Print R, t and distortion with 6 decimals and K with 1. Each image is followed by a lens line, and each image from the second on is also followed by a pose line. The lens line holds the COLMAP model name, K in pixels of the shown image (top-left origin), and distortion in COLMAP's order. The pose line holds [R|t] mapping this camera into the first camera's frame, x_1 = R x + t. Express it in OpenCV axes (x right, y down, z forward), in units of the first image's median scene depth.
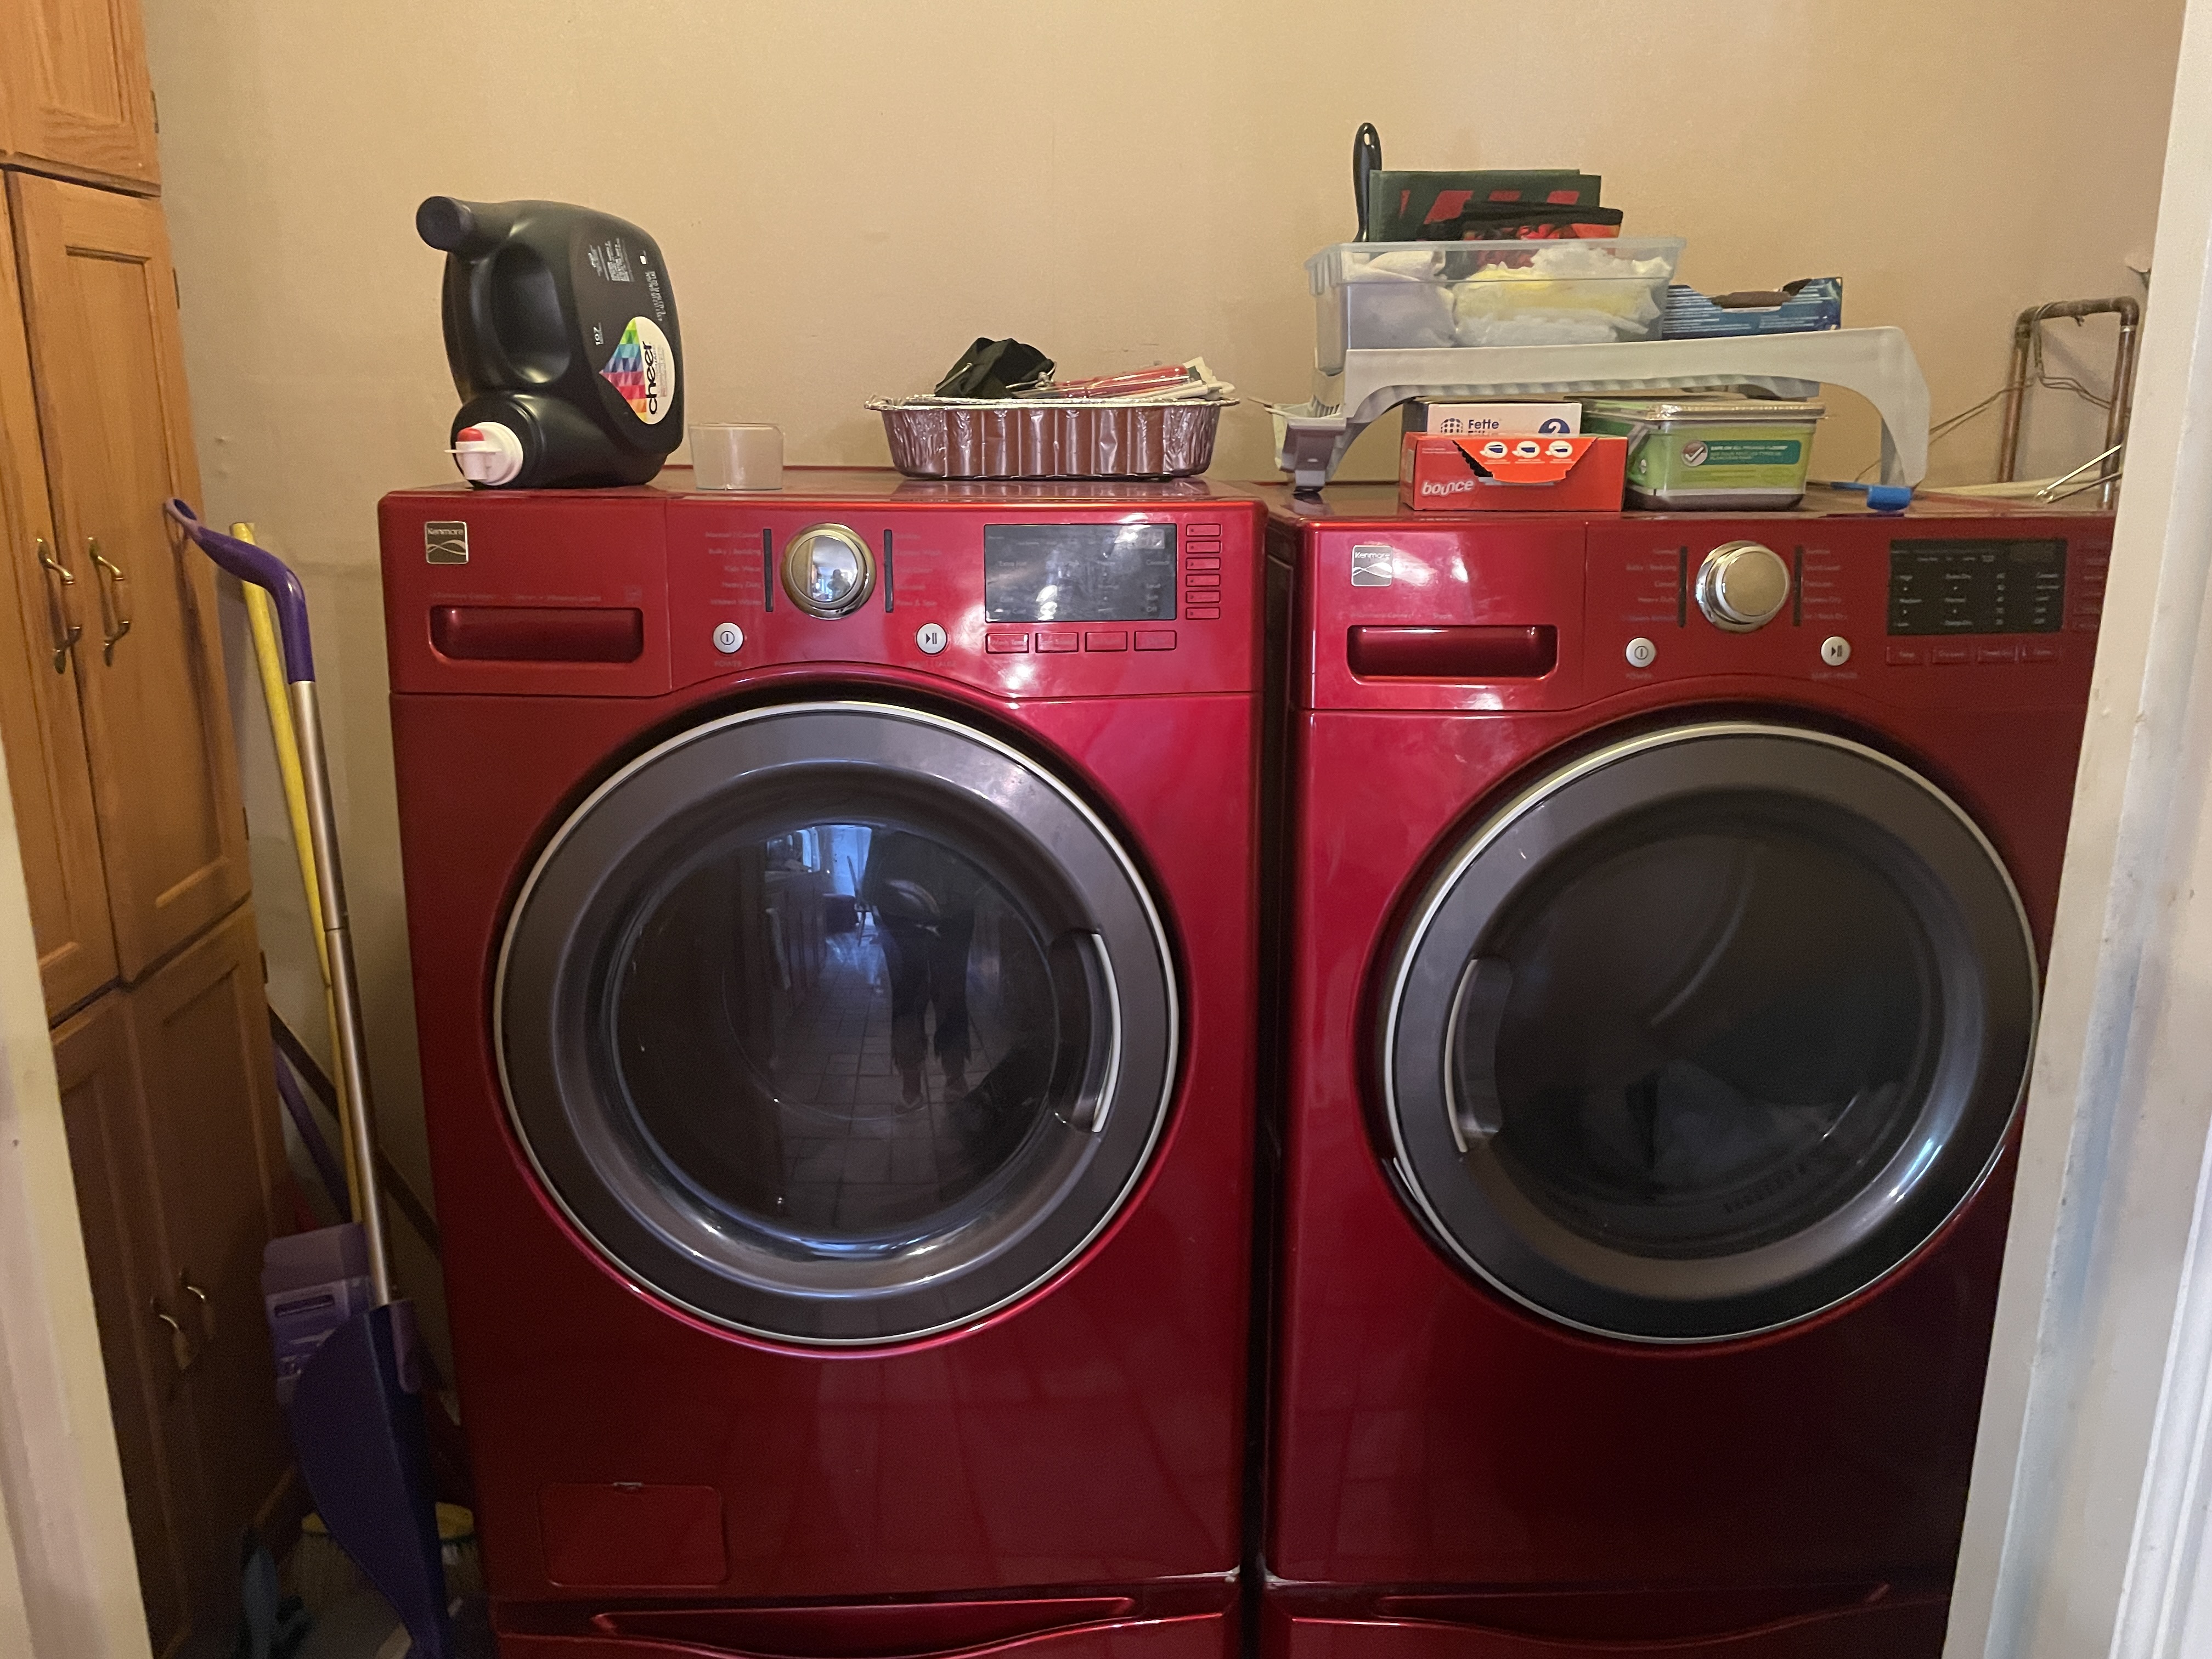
lens RADIAL K [[1658.5, 0, 1107.8], [0, 1658.5, 830.8], [0, 0, 1]] dist [0.084858, -0.108728]
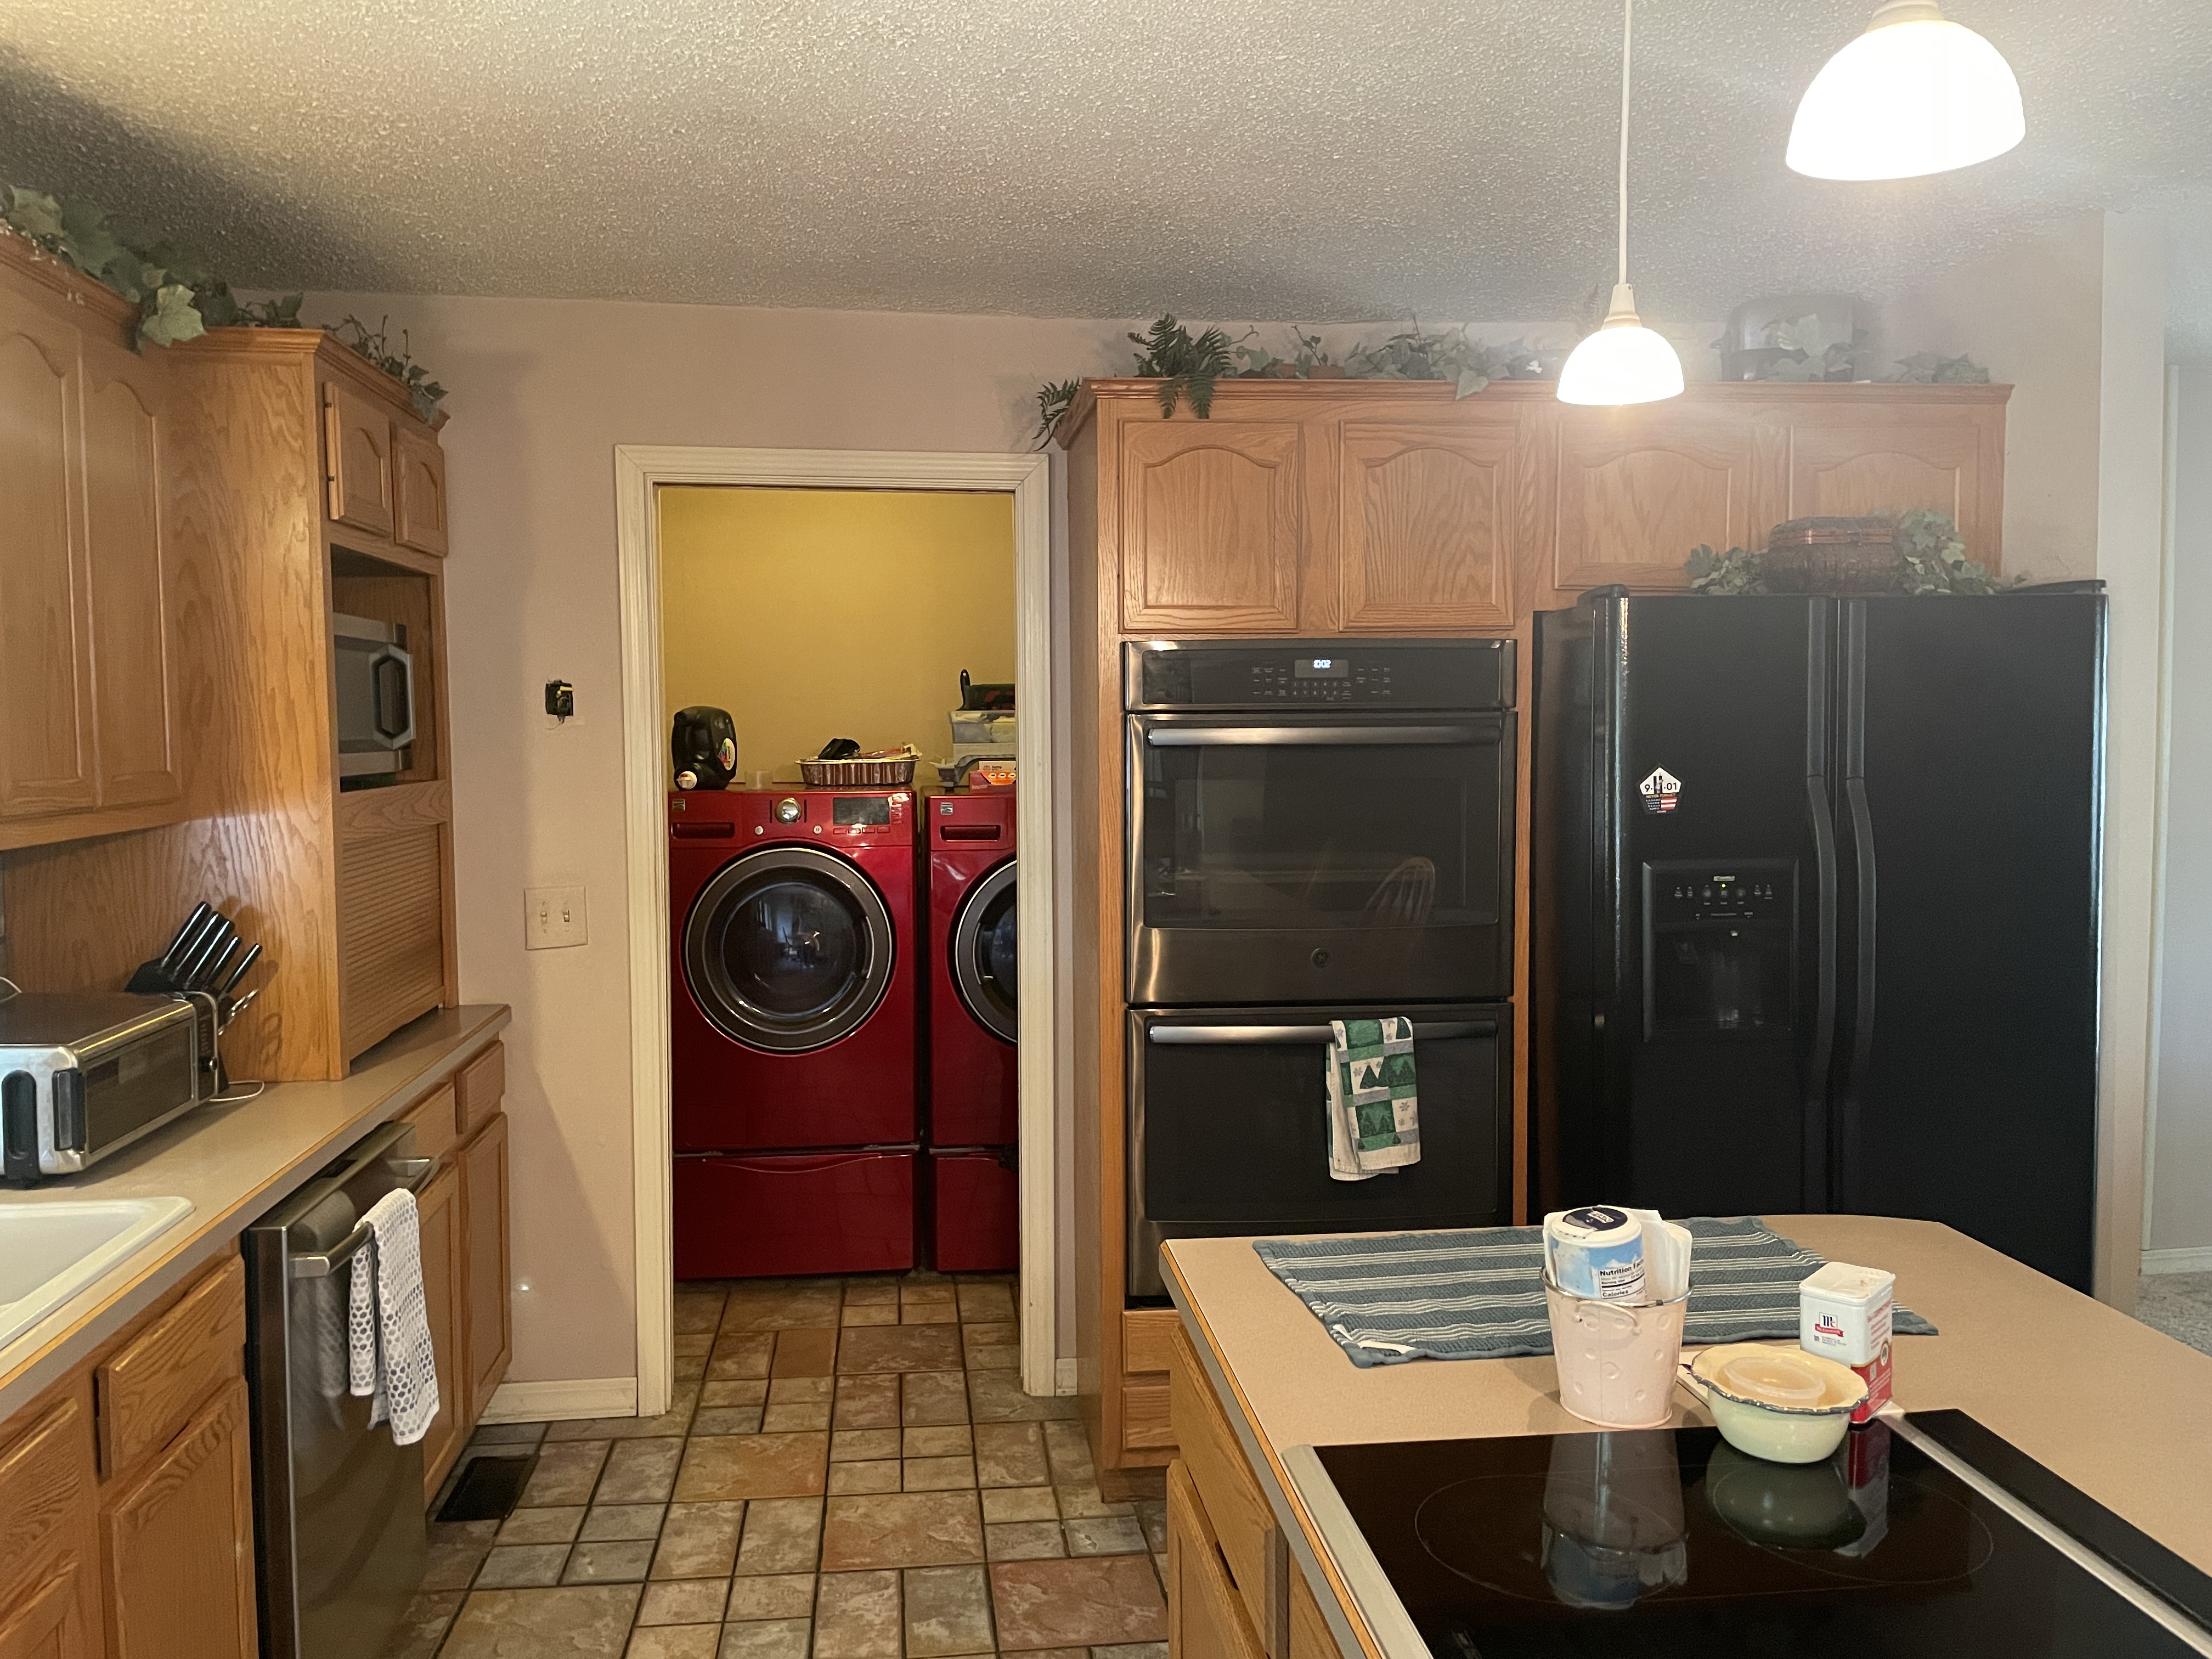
lens RADIAL K [[1658.5, 0, 1099.1], [0, 1658.5, 818.3], [0, 0, 1]] dist [0.084858, -0.108728]
pose [[0.997062, -0.012157, 0.075622, 0.181056], [0.026567, 0.980922, -0.192579, 0.454799], [-0.071838, 0.194023, 0.978363, -2.037390]]
